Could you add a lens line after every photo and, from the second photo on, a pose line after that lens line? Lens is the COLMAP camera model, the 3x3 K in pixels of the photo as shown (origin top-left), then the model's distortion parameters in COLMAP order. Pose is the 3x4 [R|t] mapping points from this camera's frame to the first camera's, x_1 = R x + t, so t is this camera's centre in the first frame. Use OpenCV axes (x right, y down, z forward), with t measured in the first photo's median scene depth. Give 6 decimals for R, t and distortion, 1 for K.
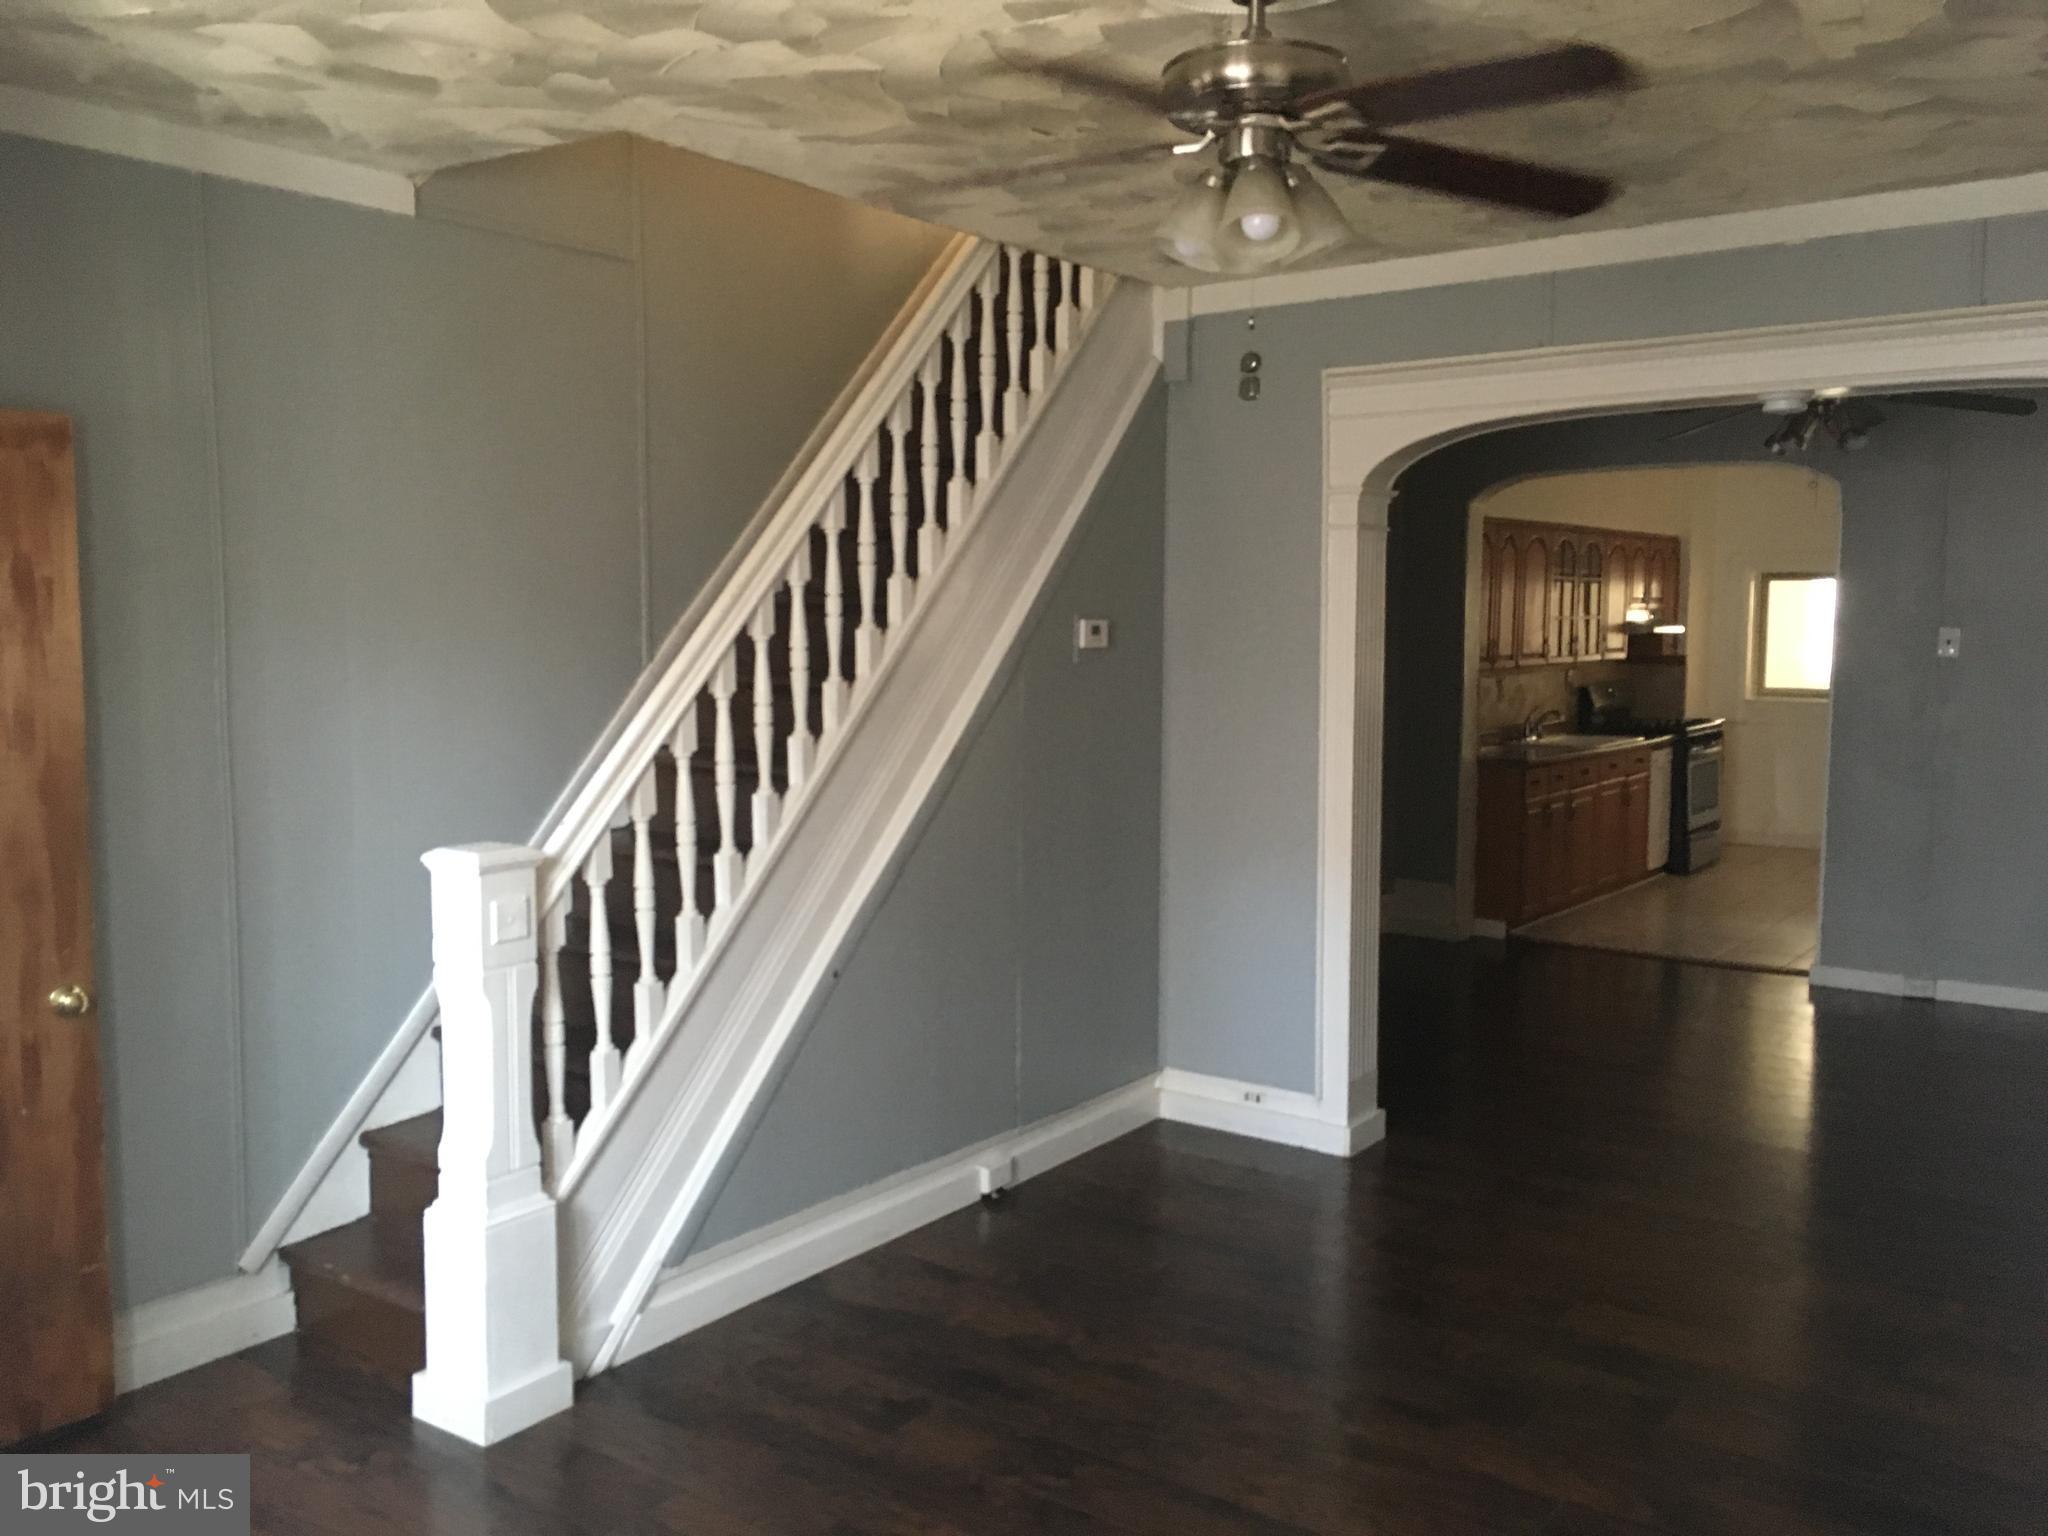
lens RADIAL K [[1730.2, 0, 1038.2], [0, 1730.2, 771.4], [0, 0, 1]] dist [0.064436, -0.085940]
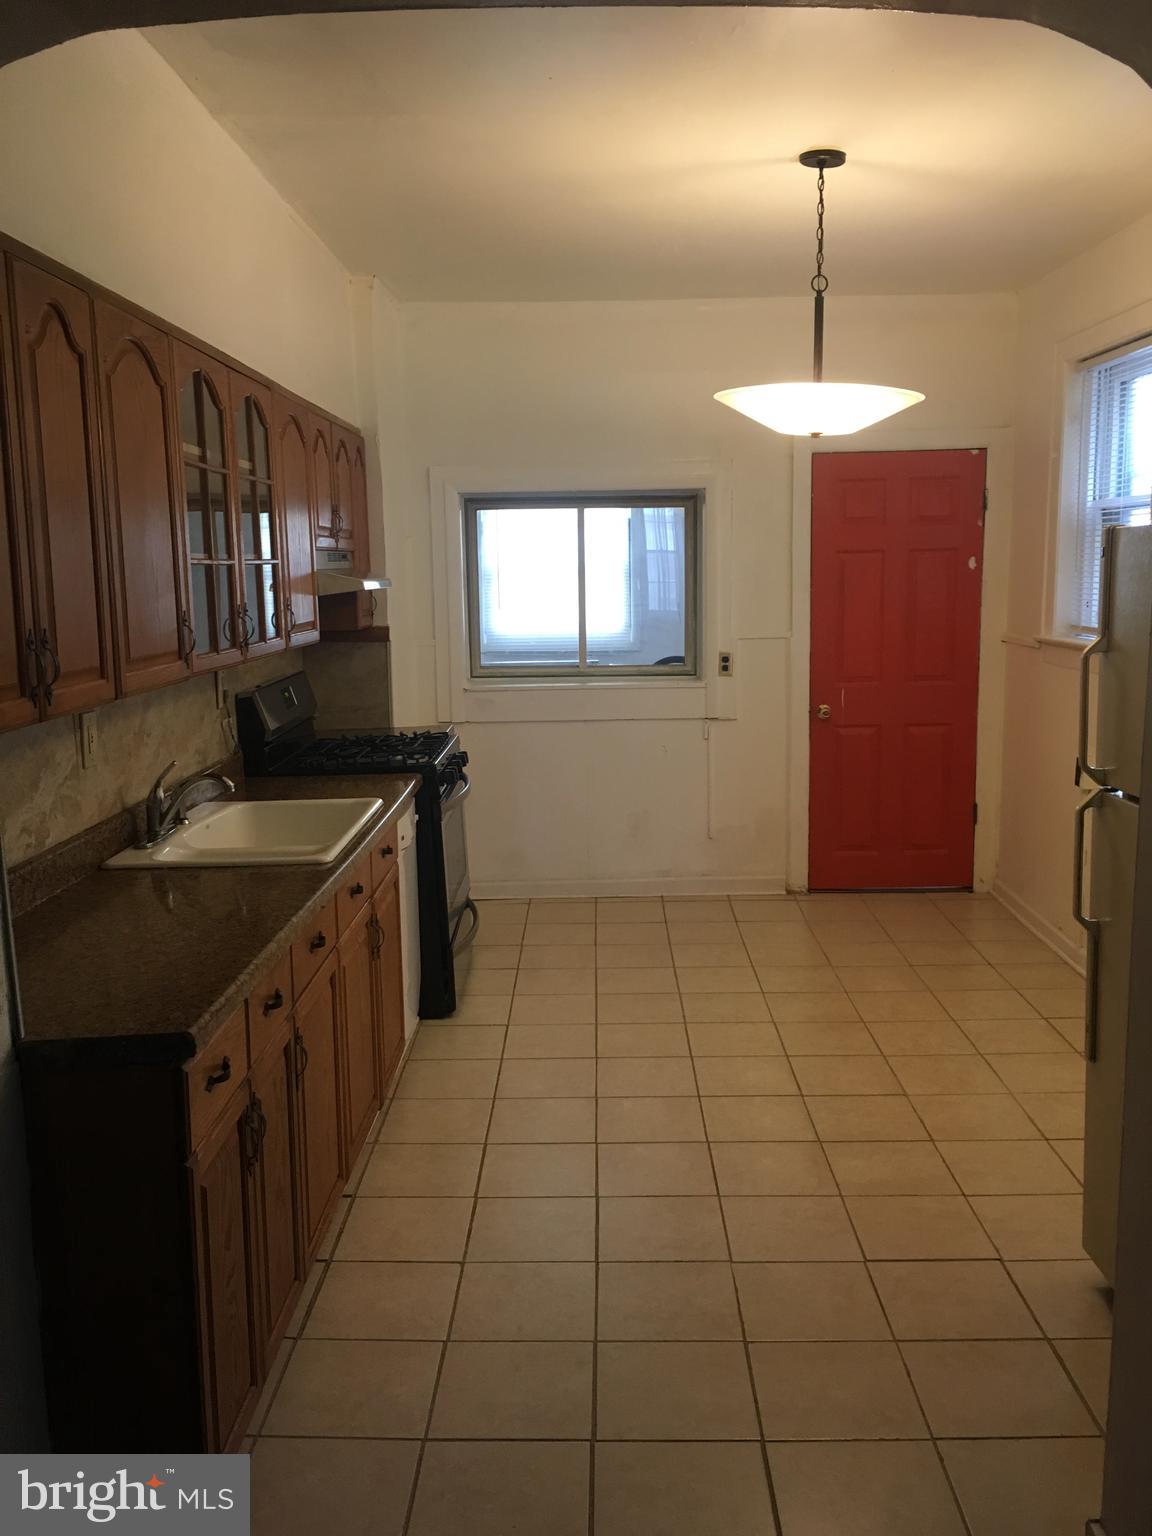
lens RADIAL K [[1297.6, 0, 580.1], [0, 1297.6, 762.5], [0, 0, 1]] dist [0.064436, -0.085940]
pose [[0.819443, -0.106279, 0.563220, 0.172430], [0.076519, 0.994147, 0.076264, -0.052379], [-0.568029, -0.019398, 0.822780, 0.624308]]
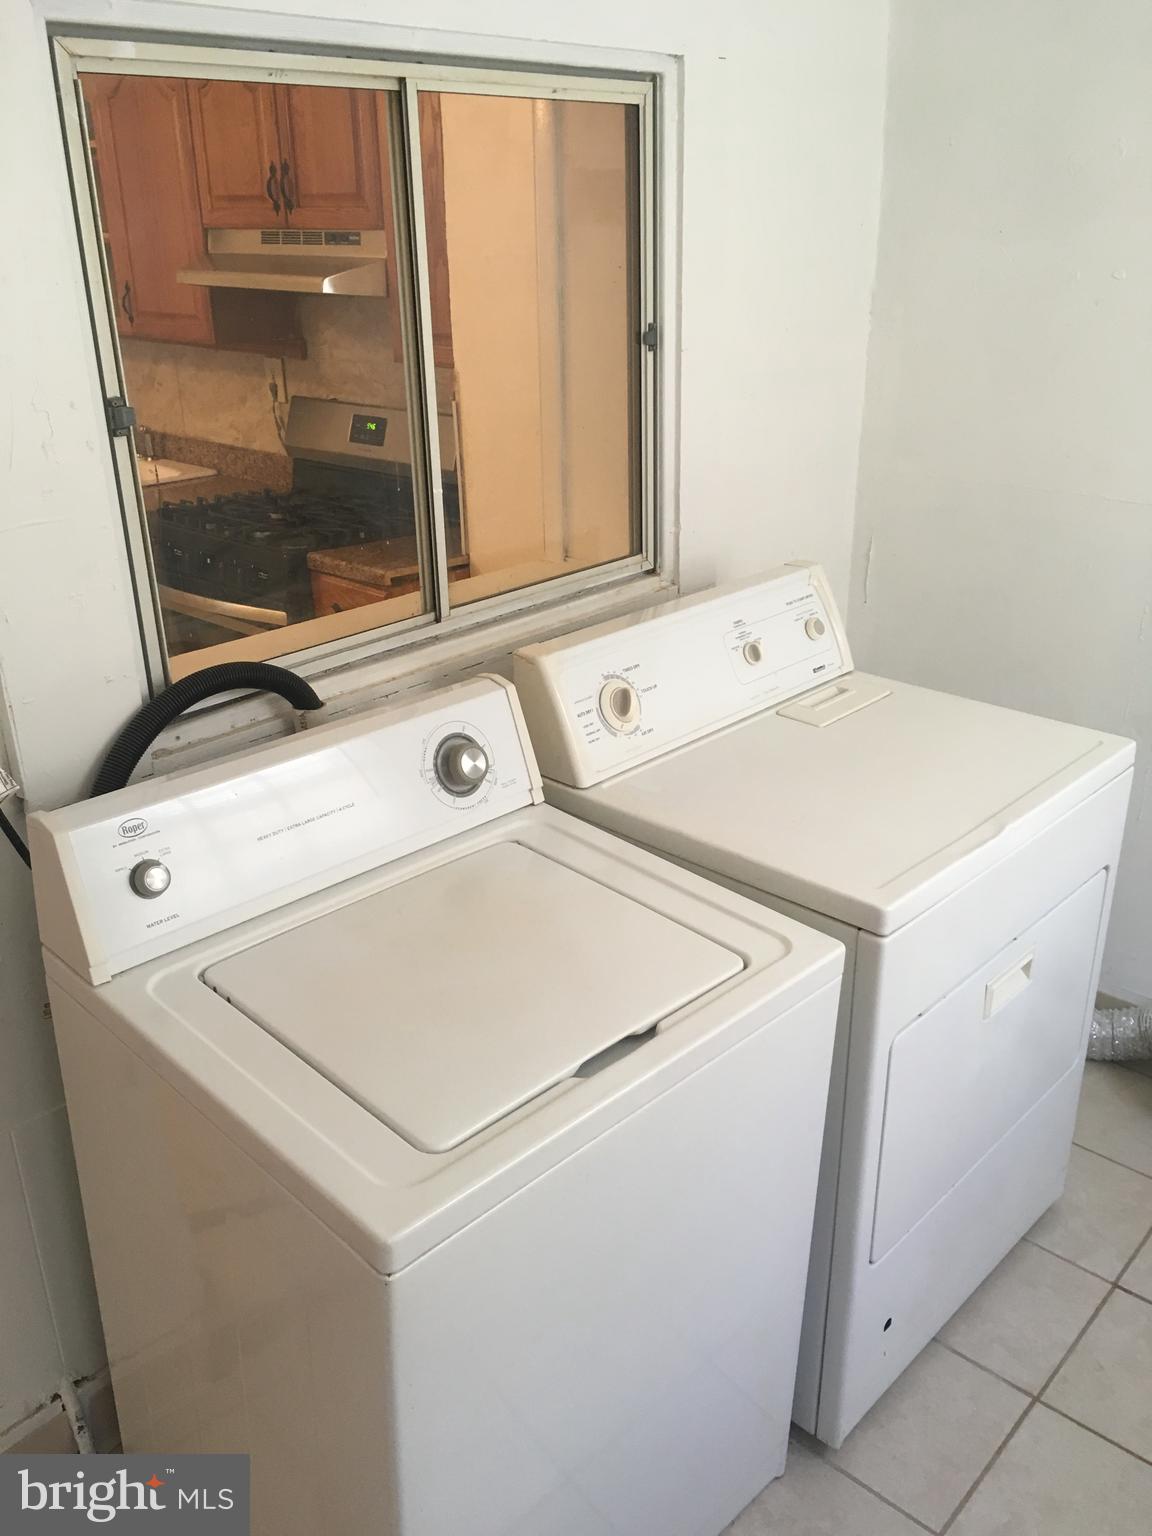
lens RADIAL K [[1297.6, 0, 580.1], [0, 1297.6, 762.5], [0, 0, 1]] dist [0.064436, -0.085940]
pose [[-0.123377, 0.413877, -0.901934, 0.685865], [-0.052208, 0.904912, 0.422385, -0.117099], [0.990986, 0.099200, -0.090038, 1.149844]]
